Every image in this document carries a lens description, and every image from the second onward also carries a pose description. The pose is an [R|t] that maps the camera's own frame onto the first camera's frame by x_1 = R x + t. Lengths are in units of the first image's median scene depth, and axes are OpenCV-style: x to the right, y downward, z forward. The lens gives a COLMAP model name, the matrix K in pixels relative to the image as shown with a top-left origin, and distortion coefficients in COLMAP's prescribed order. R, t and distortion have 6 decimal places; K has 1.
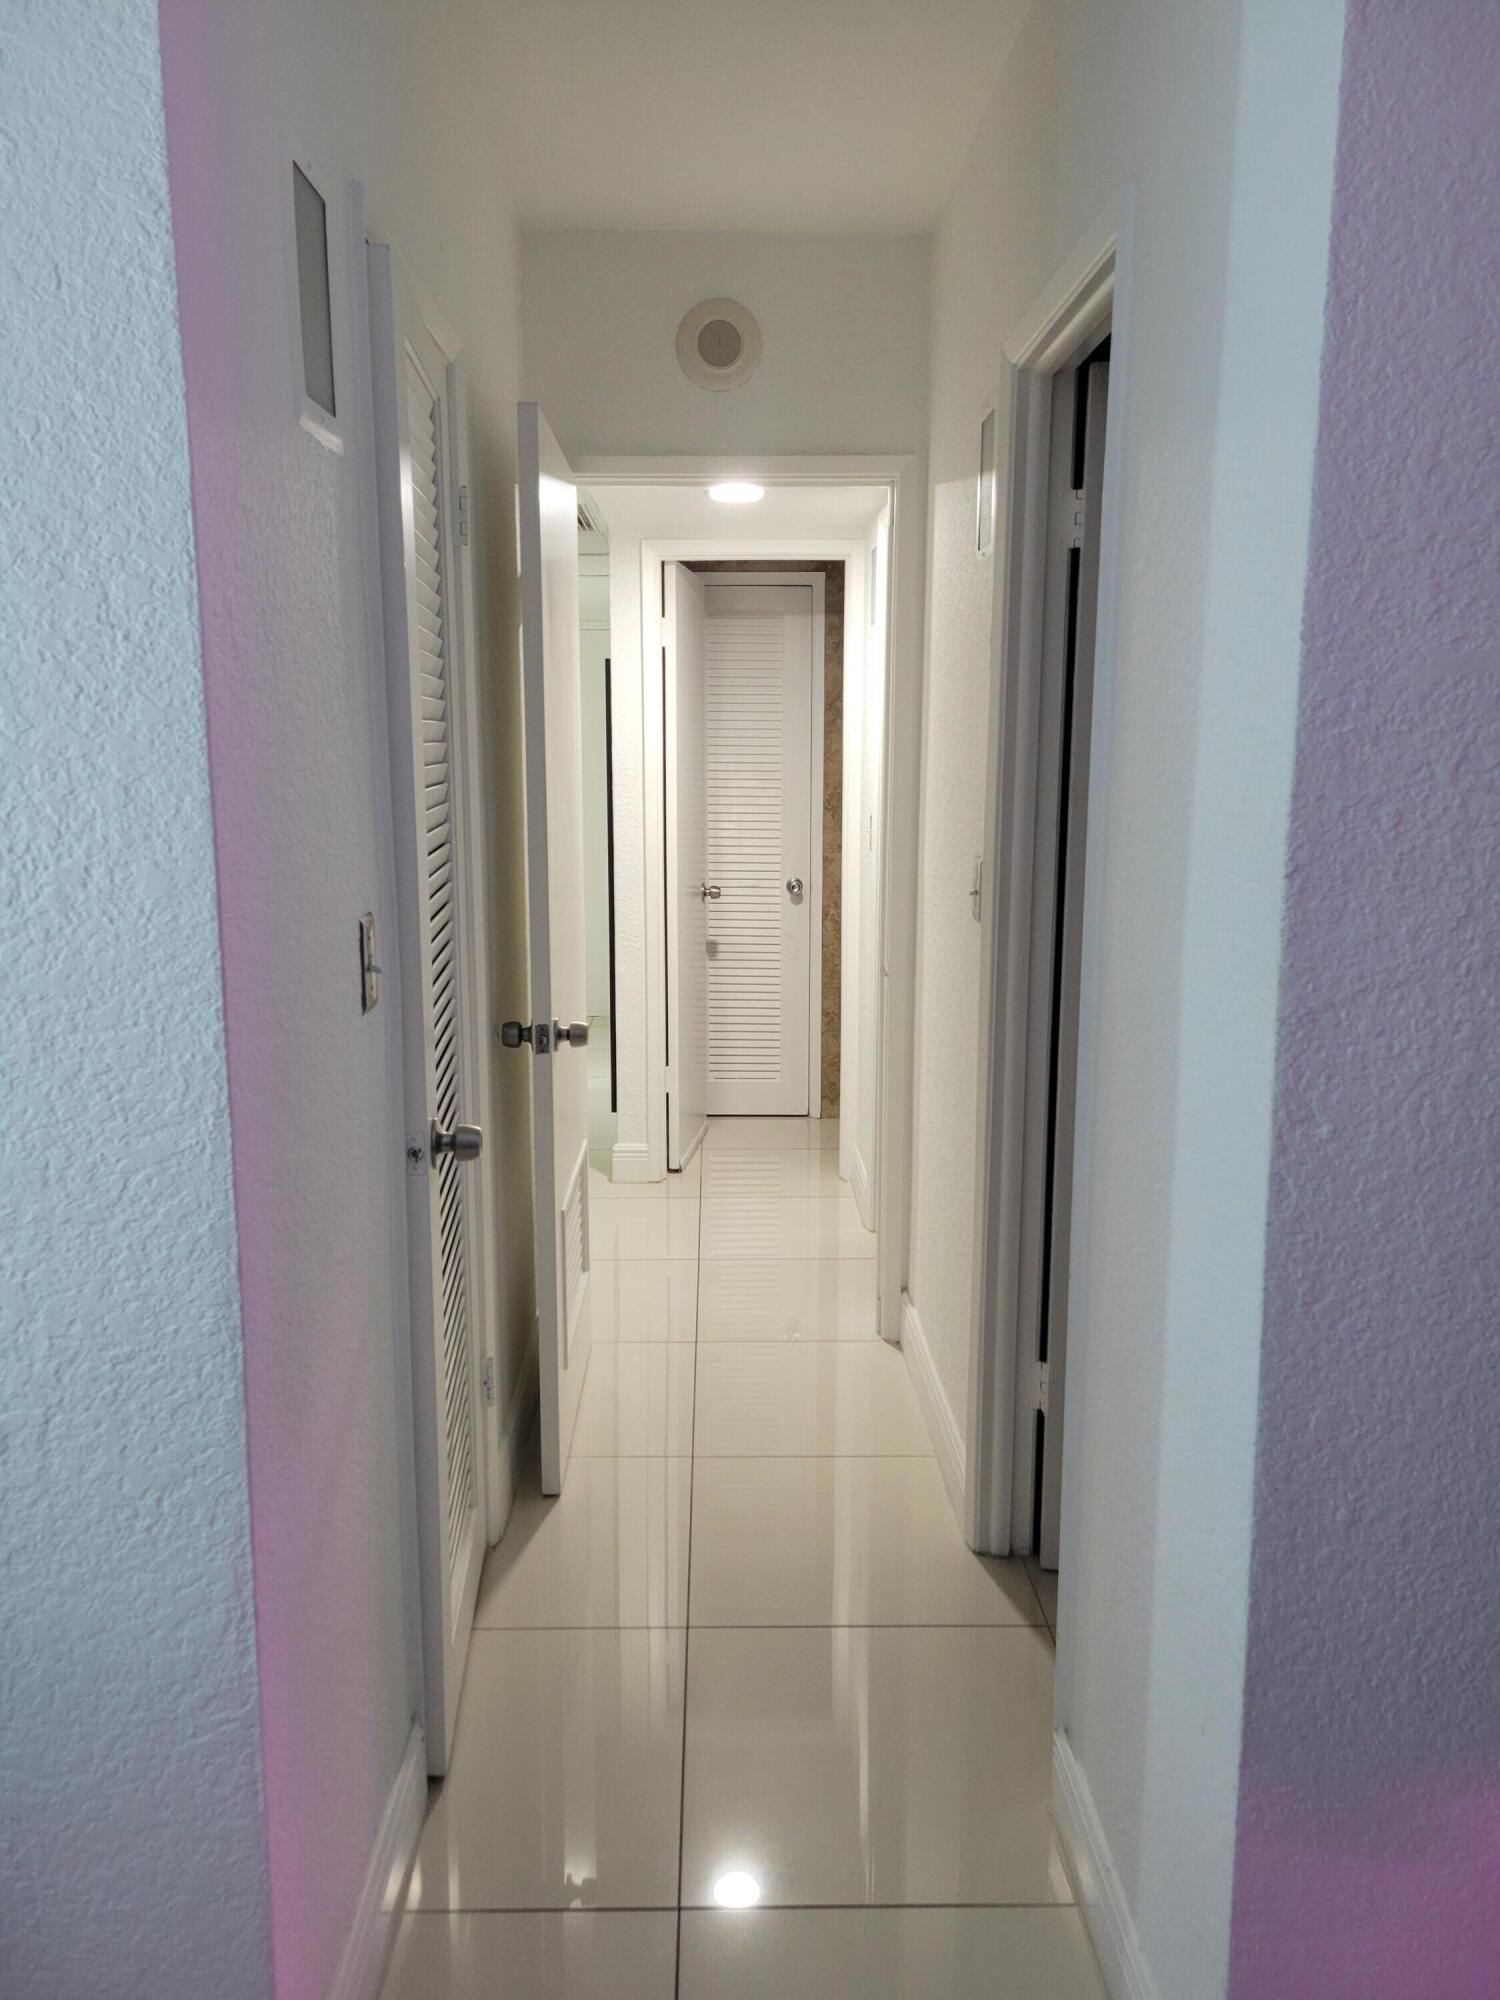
lens RADIAL K [[1495.2, 0, 742.7], [0, 1495.2, 1002.2], [0, 0, 1]] dist [0.051313, -0.032870]
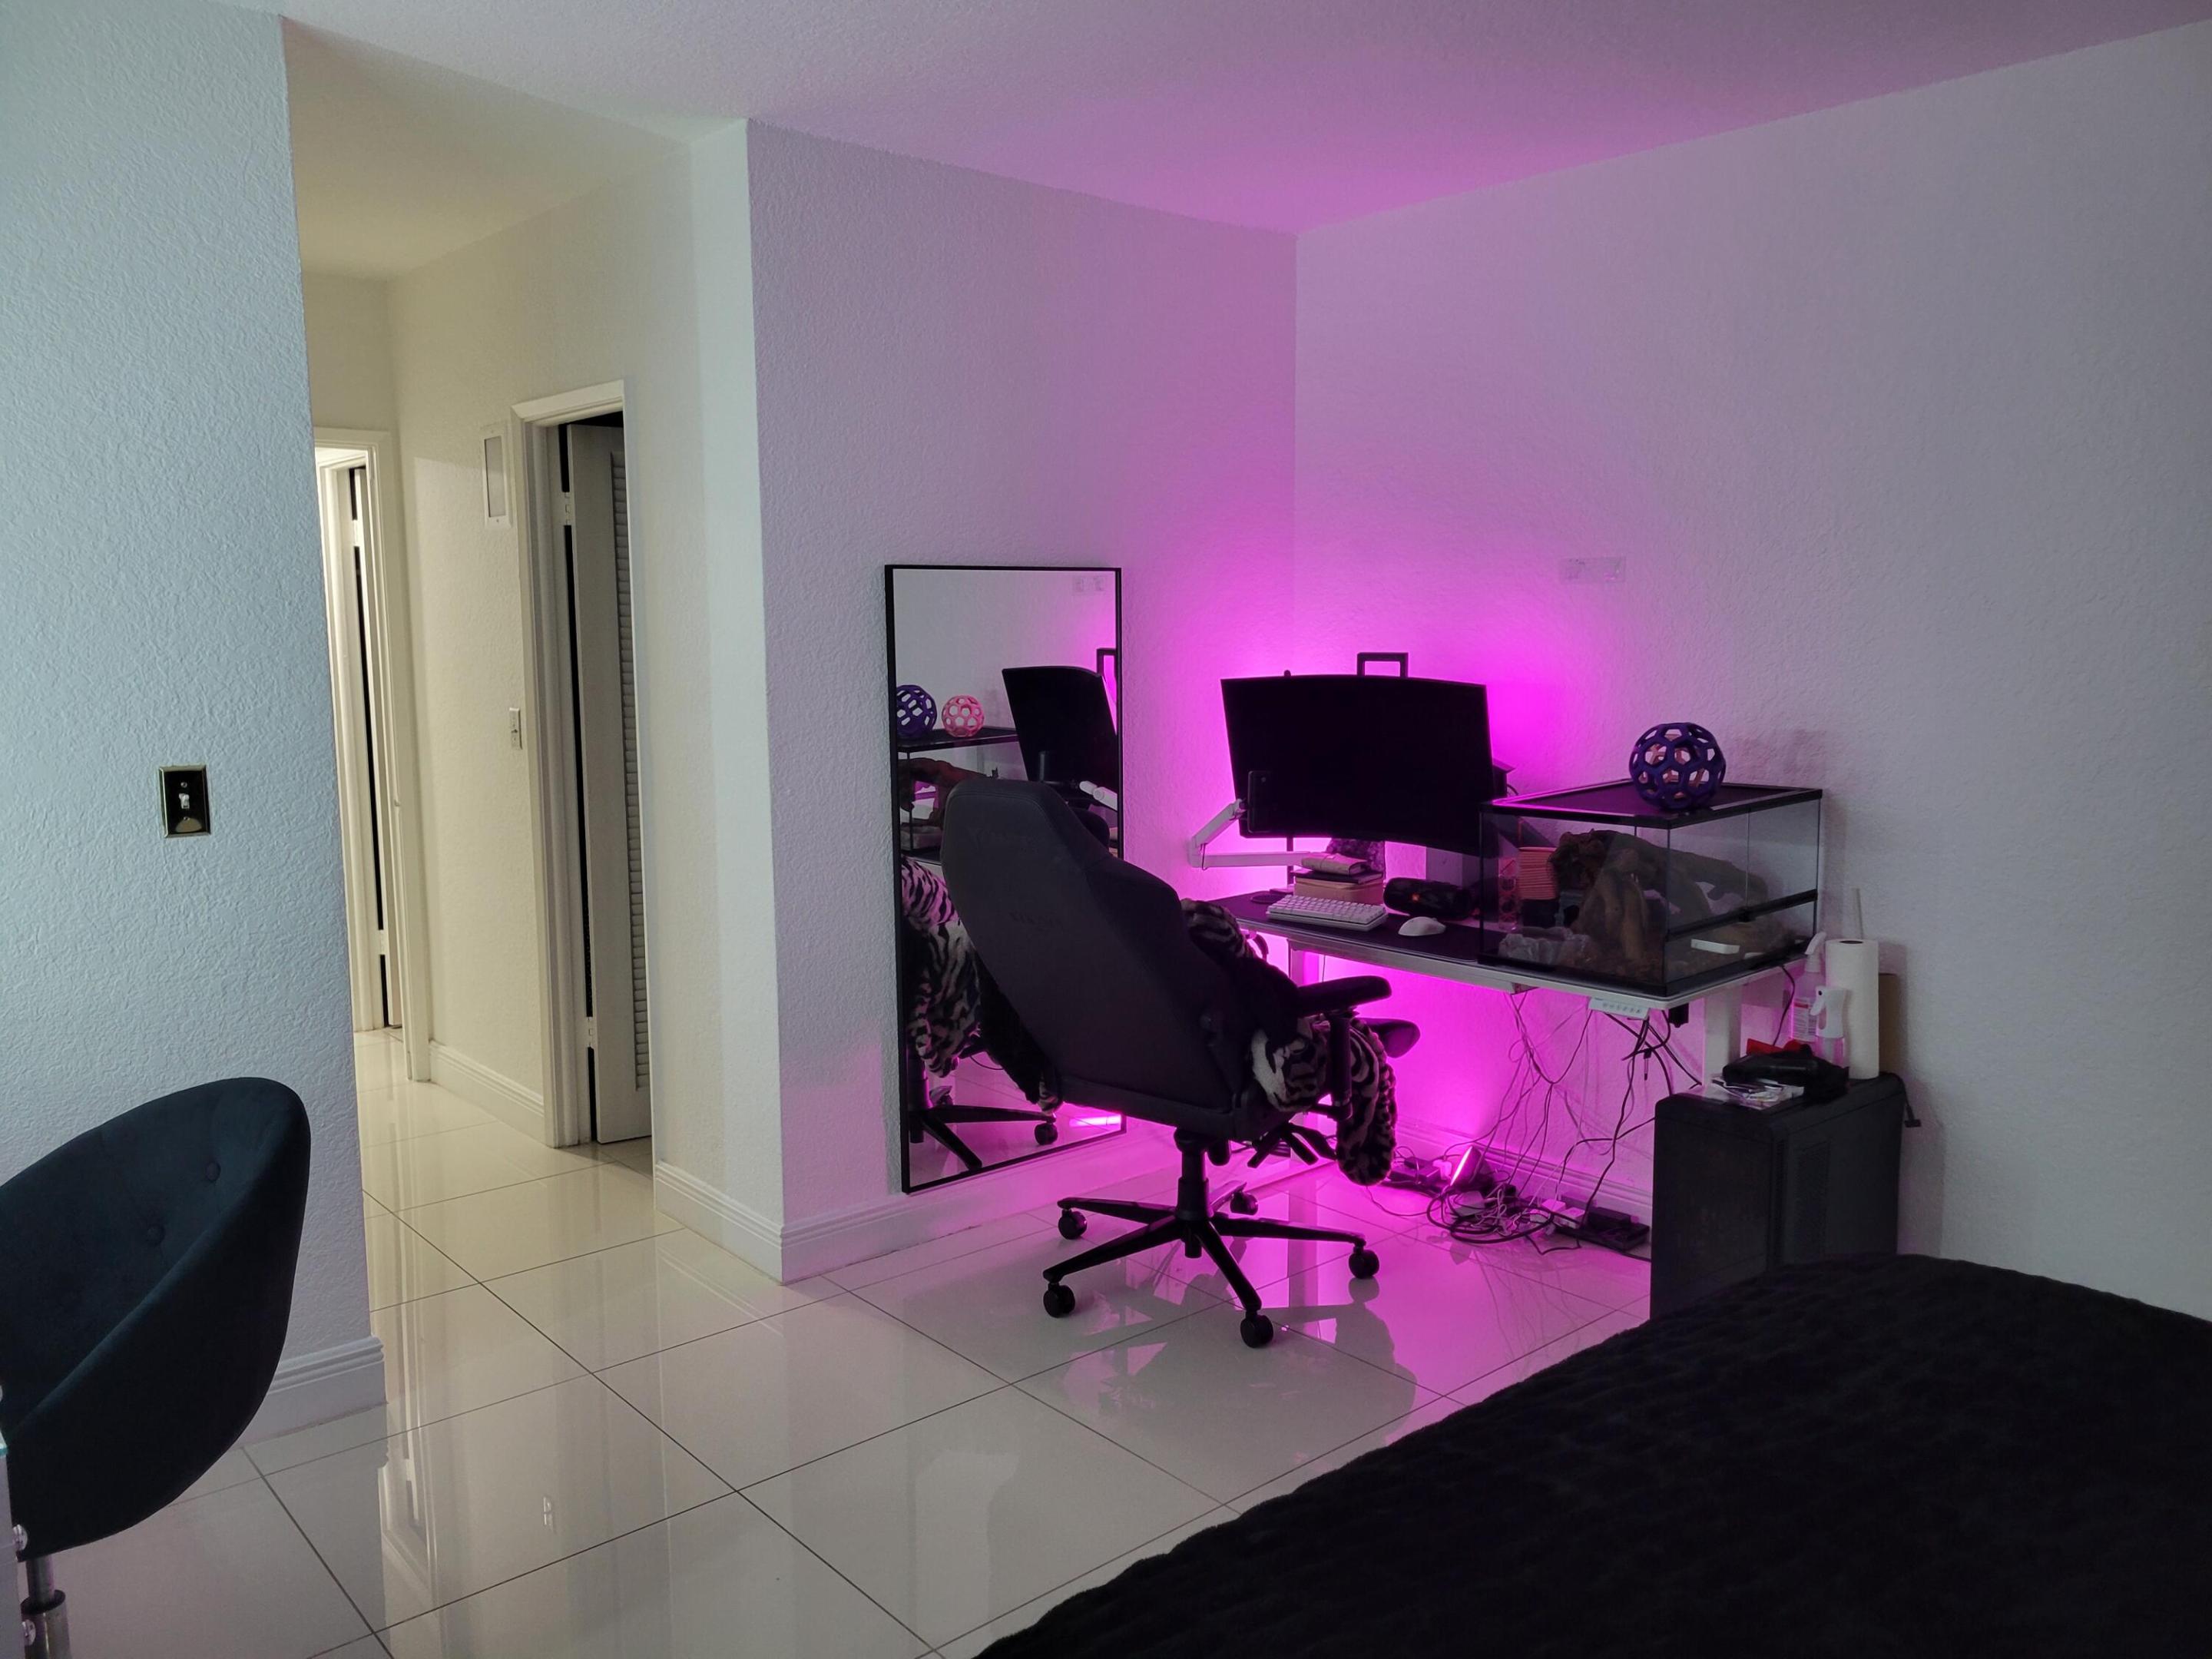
lens RADIAL K [[1653.6, 0, 1105.2], [0, 1653.6, 829.6], [0, 0, 1]] dist [0.051313, -0.032870]
pose [[0.769821, -0.084498, 0.632642, -1.009205], [0.112427, 0.993652, -0.004090, 0.223312], [-0.628280, 0.074275, 0.774433, -1.558376]]
